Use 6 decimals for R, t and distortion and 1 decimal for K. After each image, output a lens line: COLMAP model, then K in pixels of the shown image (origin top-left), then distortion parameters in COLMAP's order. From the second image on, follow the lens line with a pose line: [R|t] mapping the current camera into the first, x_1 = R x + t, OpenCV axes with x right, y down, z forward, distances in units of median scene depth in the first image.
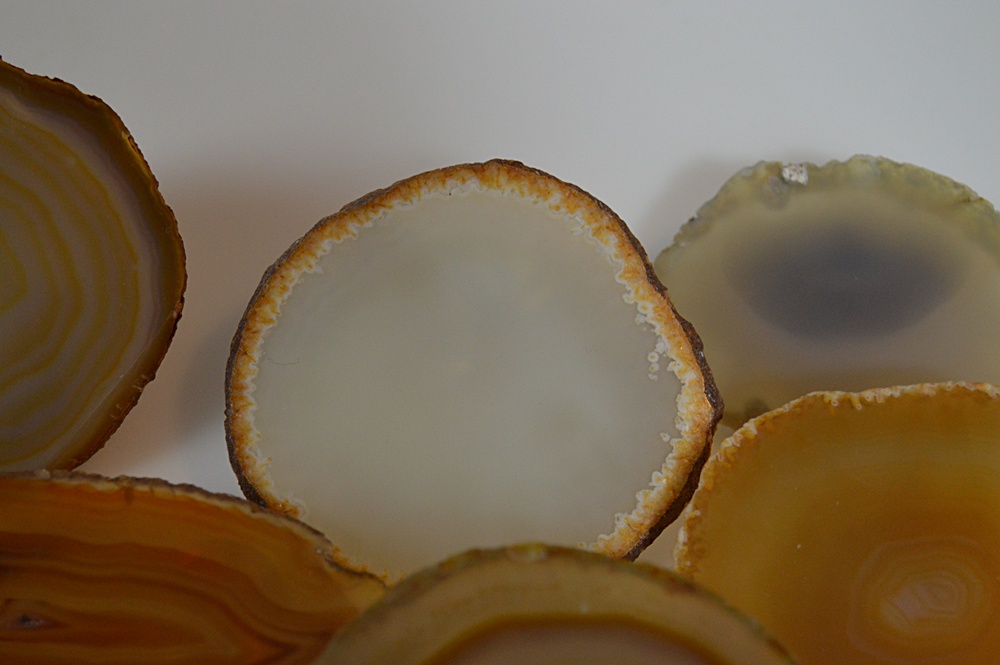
lens RADIAL K [[2252.9, 0, 500.0], [0, 2252.9, 332.5], [0, 0, 1]] dist [-0.014667, -0.252322]
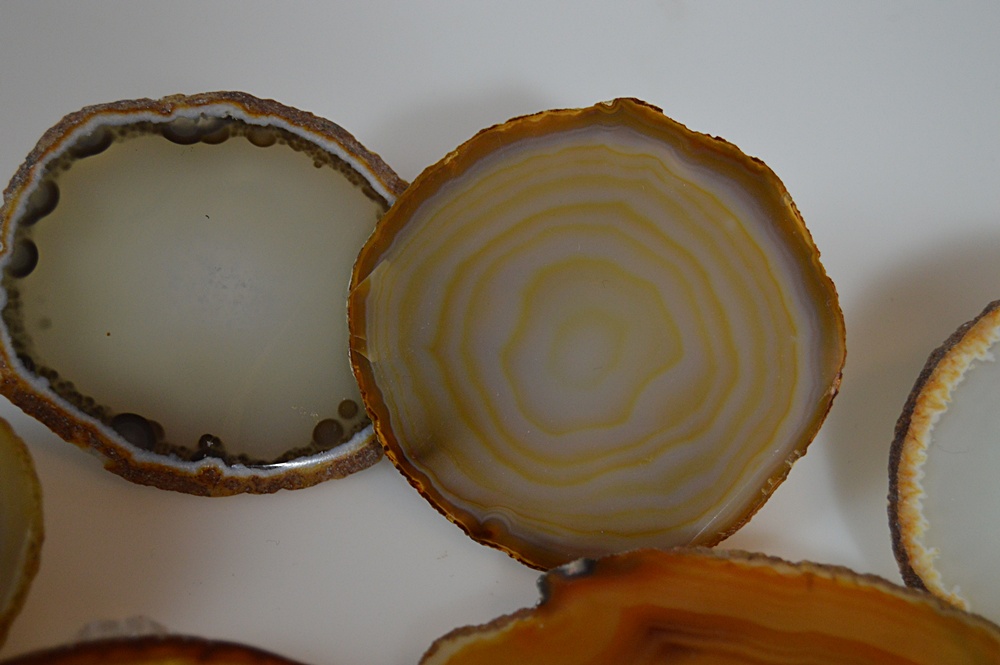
lens RADIAL K [[2252.9, 0, 500.0], [0, 2252.9, 332.5], [0, 0, 1]] dist [-0.014667, -0.252322]
pose [[0.996992, 0.071945, -0.028812, -0.264063], [-0.071496, 0.997308, 0.016297, -0.038985], [0.029907, -0.014188, 0.999452, 0.025221]]
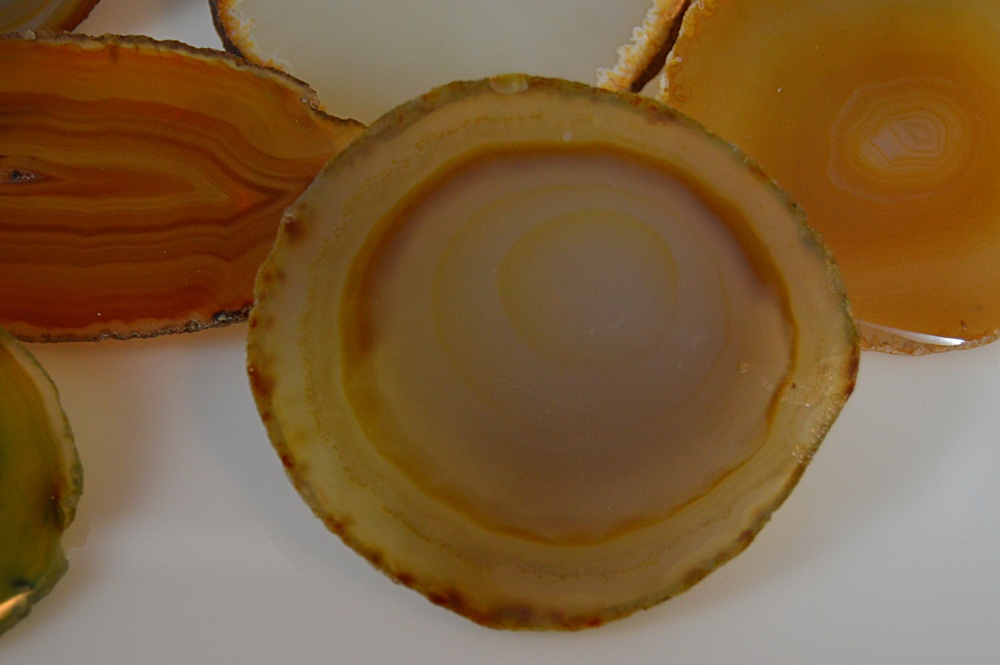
lens RADIAL K [[2252.9, 0, 500.0], [0, 2252.9, 332.5], [0, 0, 1]] dist [-0.014667, -0.252322]
pose [[0.999744, -0.022571, 0.001840, 0.002987], [0.022223, 0.993468, 0.111924, 0.083068], [-0.004354, -0.111854, 0.993715, -0.015495]]
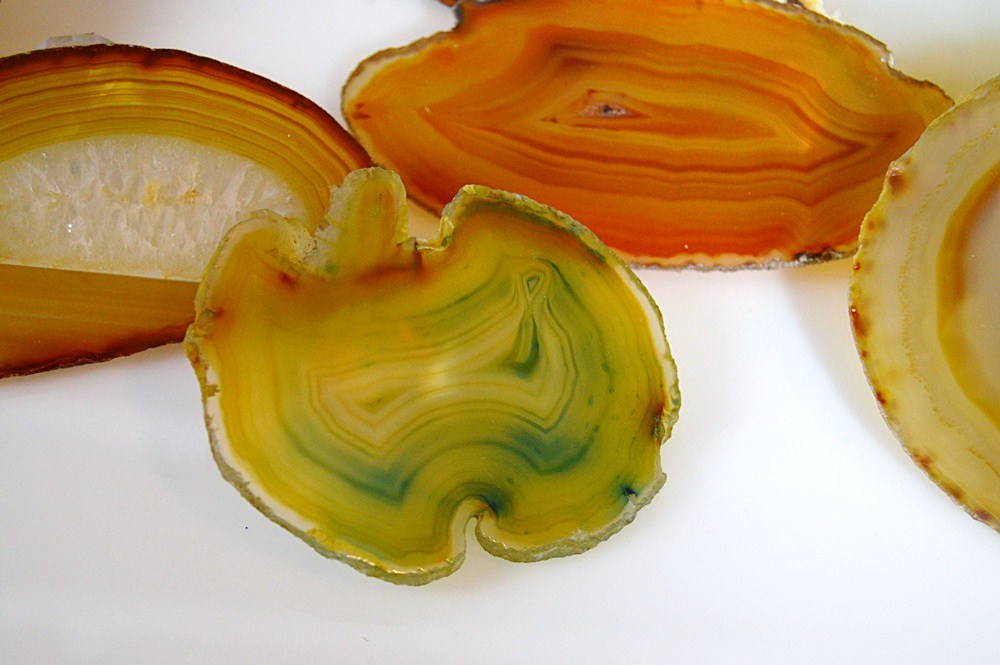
lens RADIAL K [[2252.9, 0, 500.0], [0, 2252.9, 332.5], [0, 0, 1]] dist [-0.014667, -0.252322]
pose [[0.997849, 0.055834, -0.034356, -0.203169], [-0.050522, 0.988899, 0.139737, 0.078855], [0.041777, -0.137701, 0.989592, -0.081714]]
